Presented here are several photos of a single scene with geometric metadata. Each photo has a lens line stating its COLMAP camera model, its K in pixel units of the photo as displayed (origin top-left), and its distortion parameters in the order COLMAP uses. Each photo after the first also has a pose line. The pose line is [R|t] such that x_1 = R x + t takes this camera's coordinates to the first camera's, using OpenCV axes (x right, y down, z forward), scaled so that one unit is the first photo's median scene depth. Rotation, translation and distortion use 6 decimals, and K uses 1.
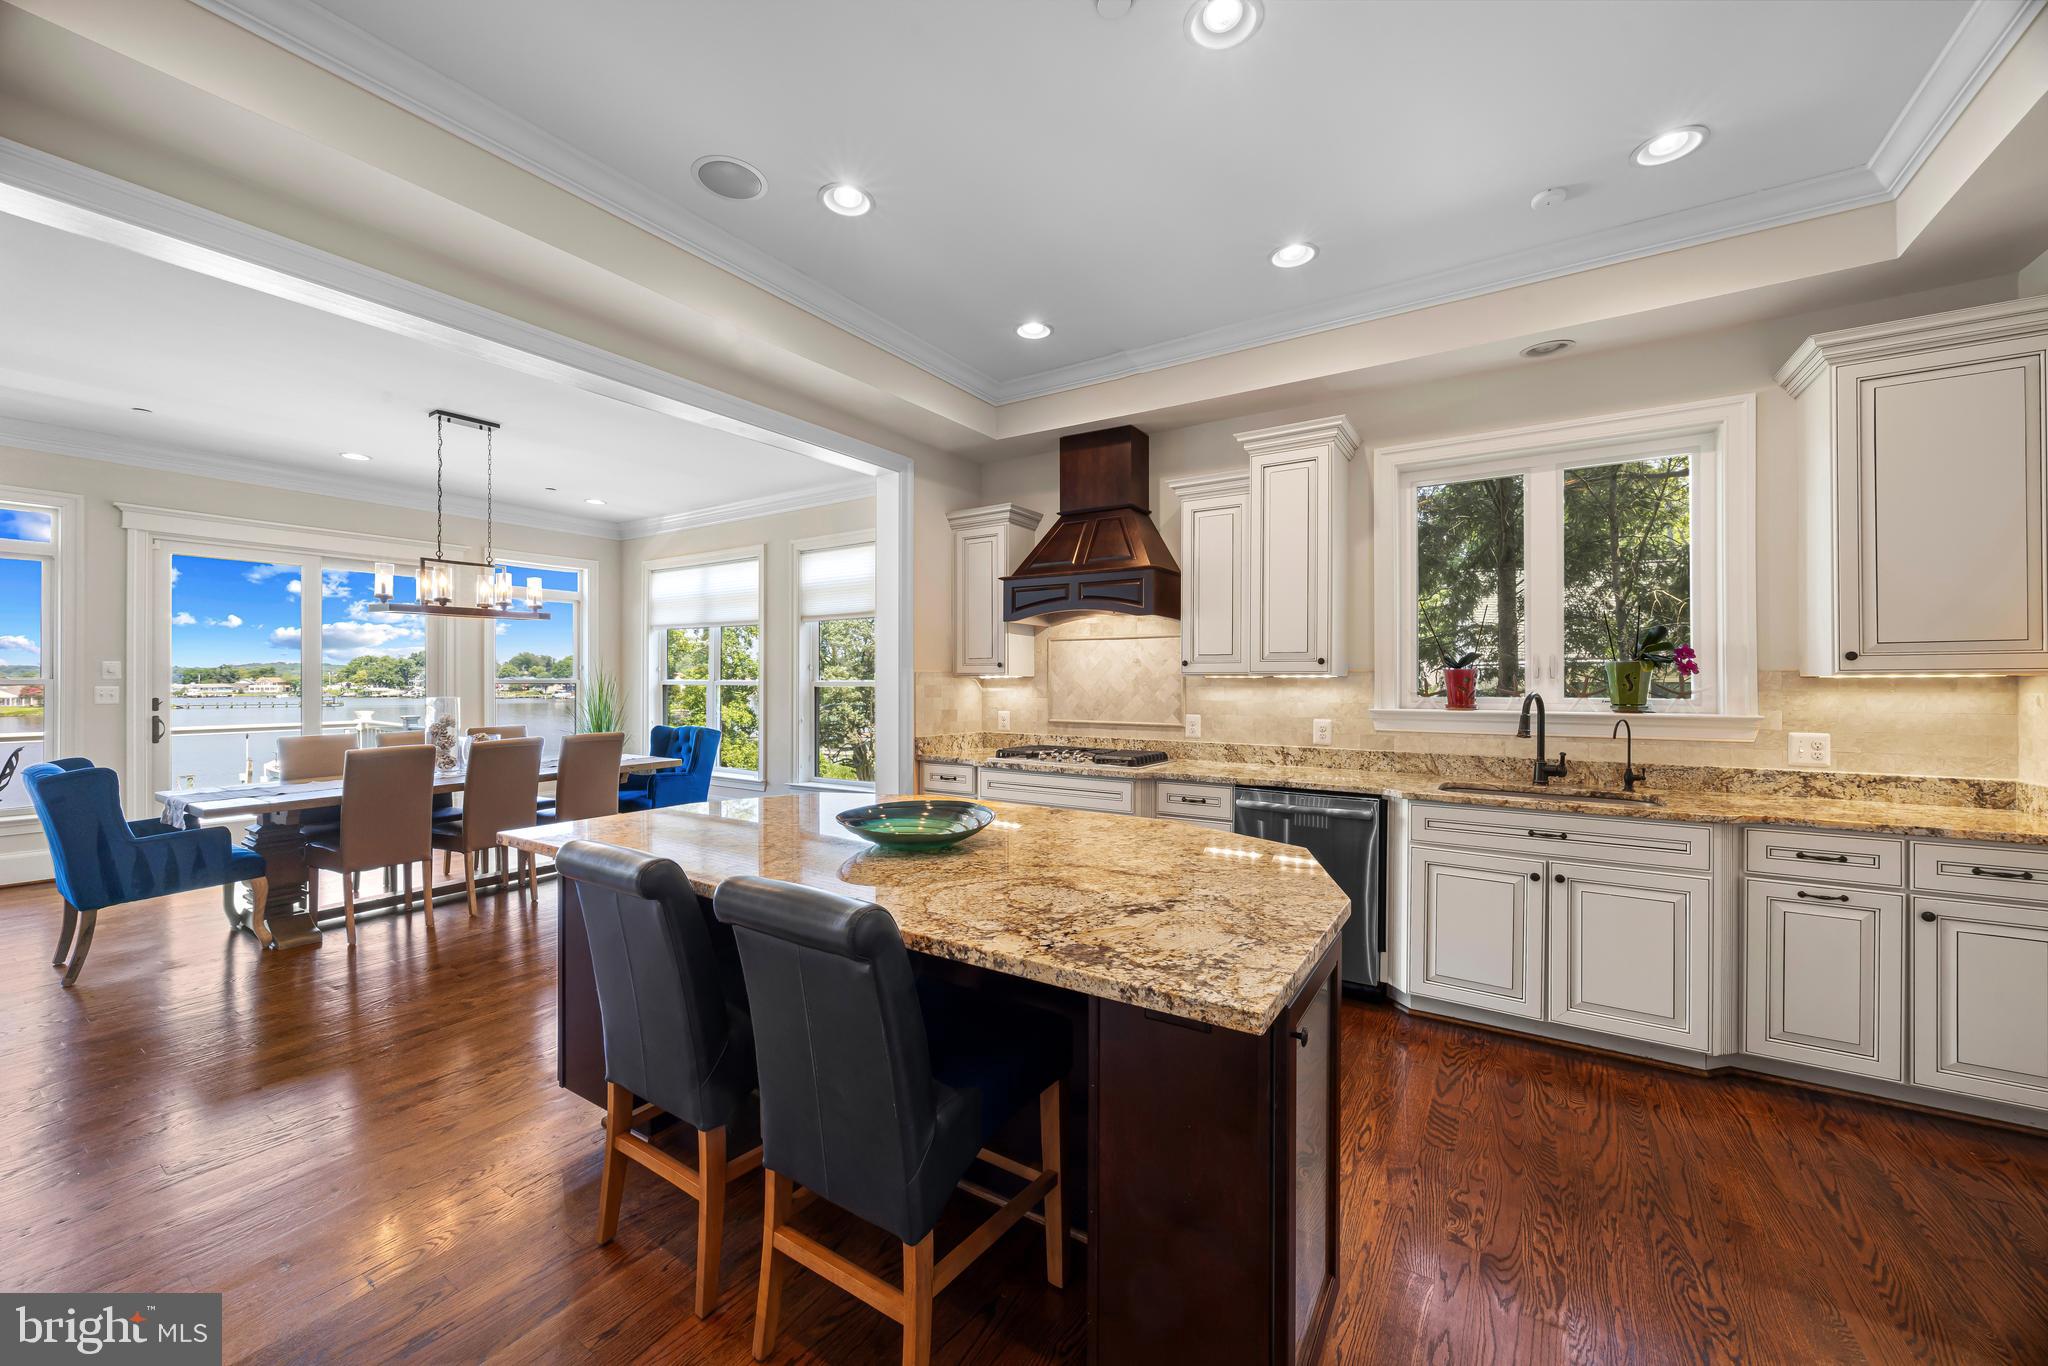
lens RADIAL K [[778.0, 0, 1022.7], [0, 778.0, 675.3], [0, 0, 1]] dist [-0.001313, -0.000072]
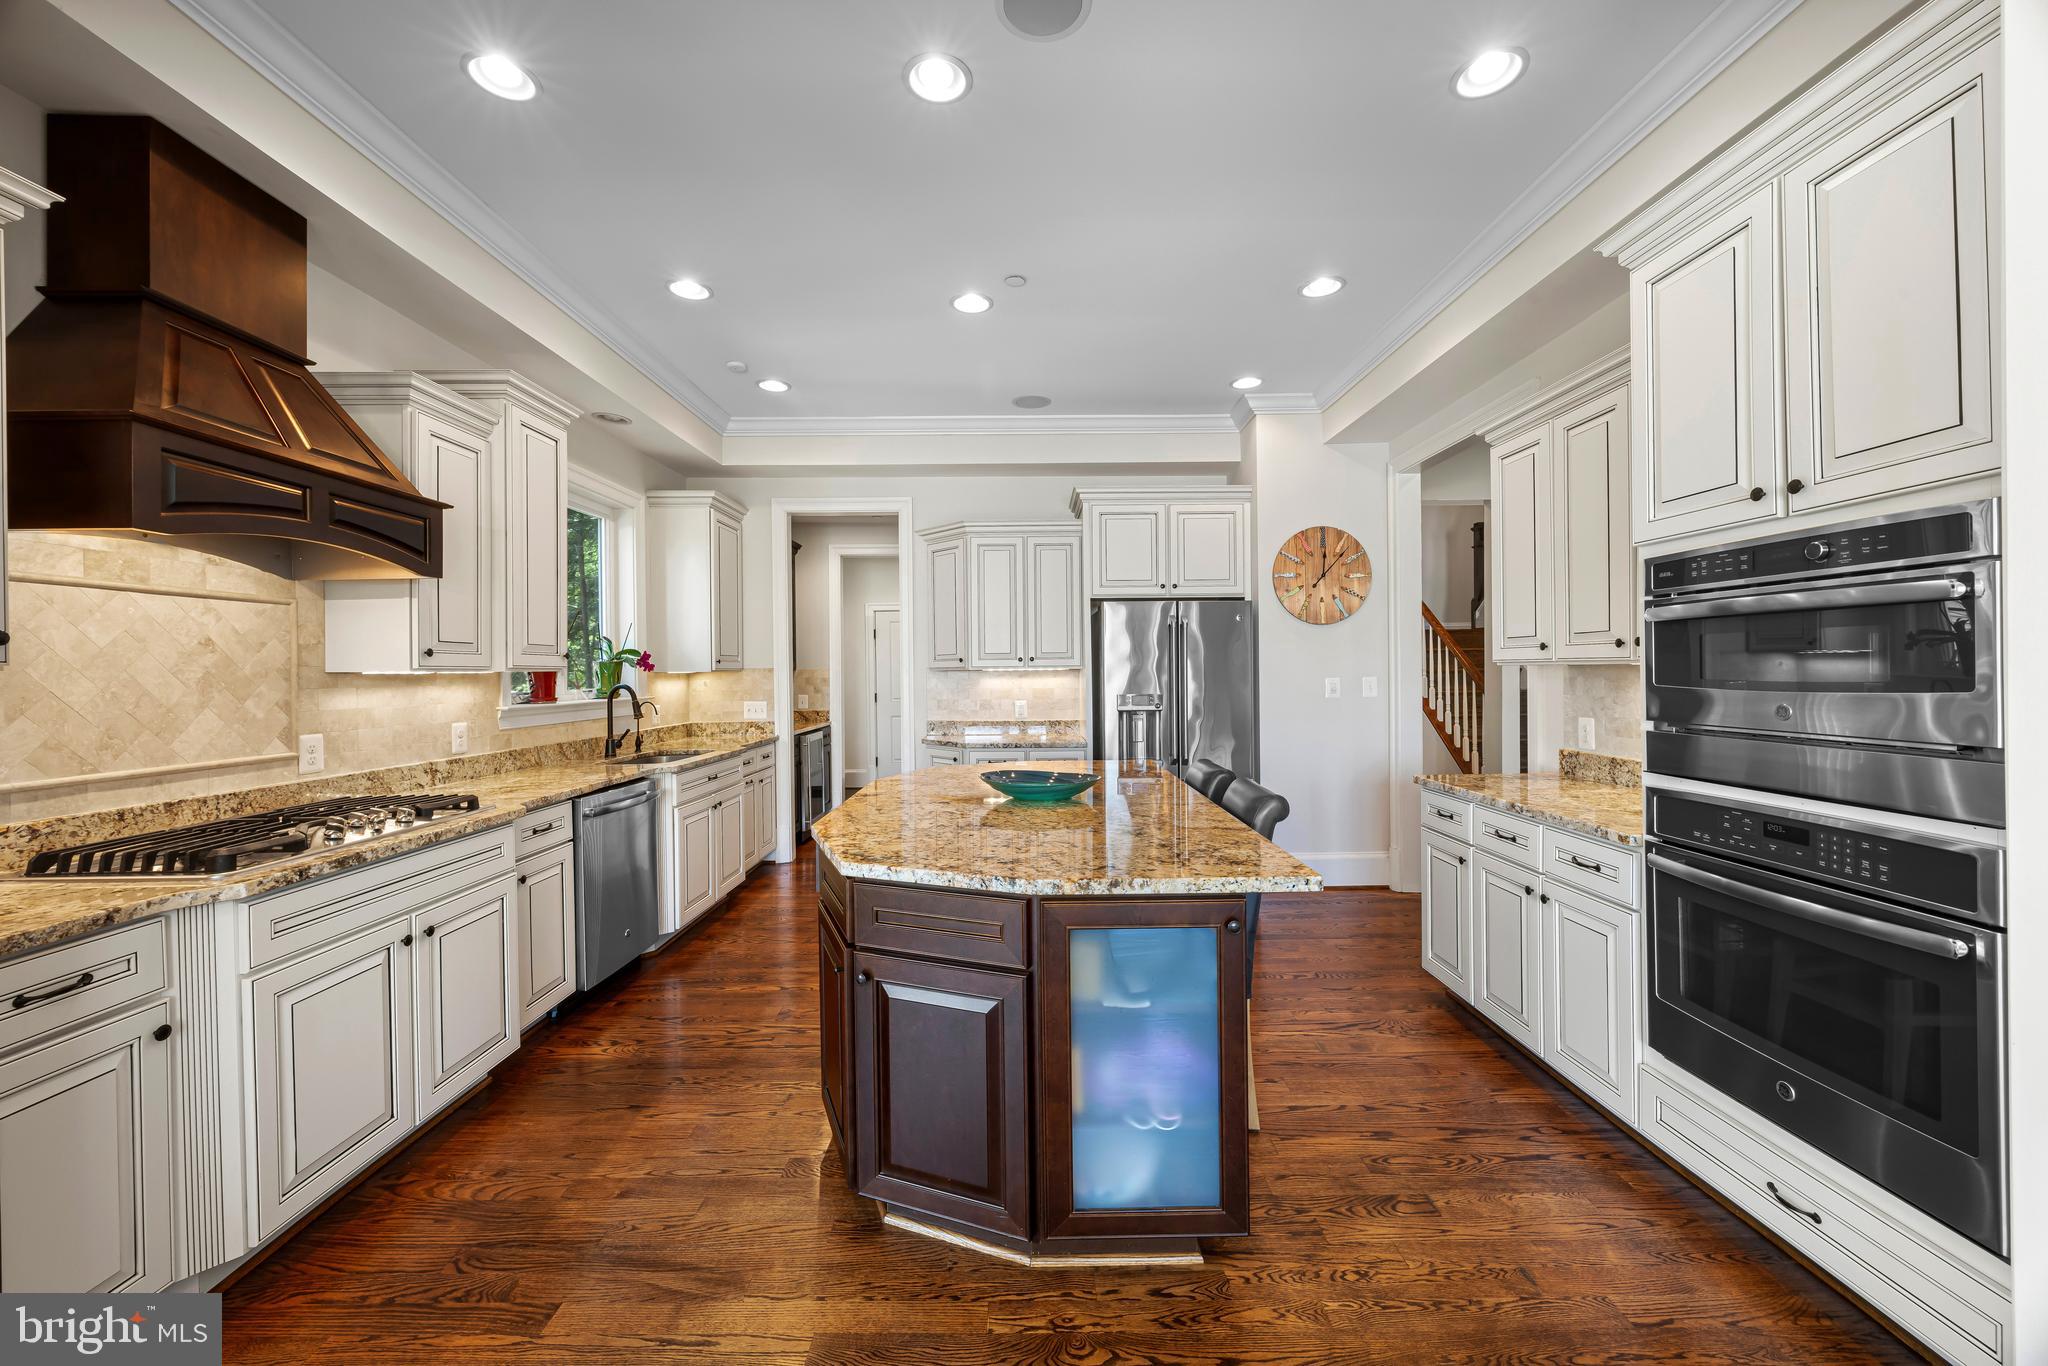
lens RADIAL K [[778.0, 0, 1022.7], [0, 778.0, 675.3], [0, 0, 1]] dist [-0.001313, -0.000072]
pose [[-0.547772, 0.000629, 0.836628, -0.611624], [0.003207, 0.999994, 0.001348, 0.004947], [-0.836622, 0.003422, -0.547770, 0.886885]]
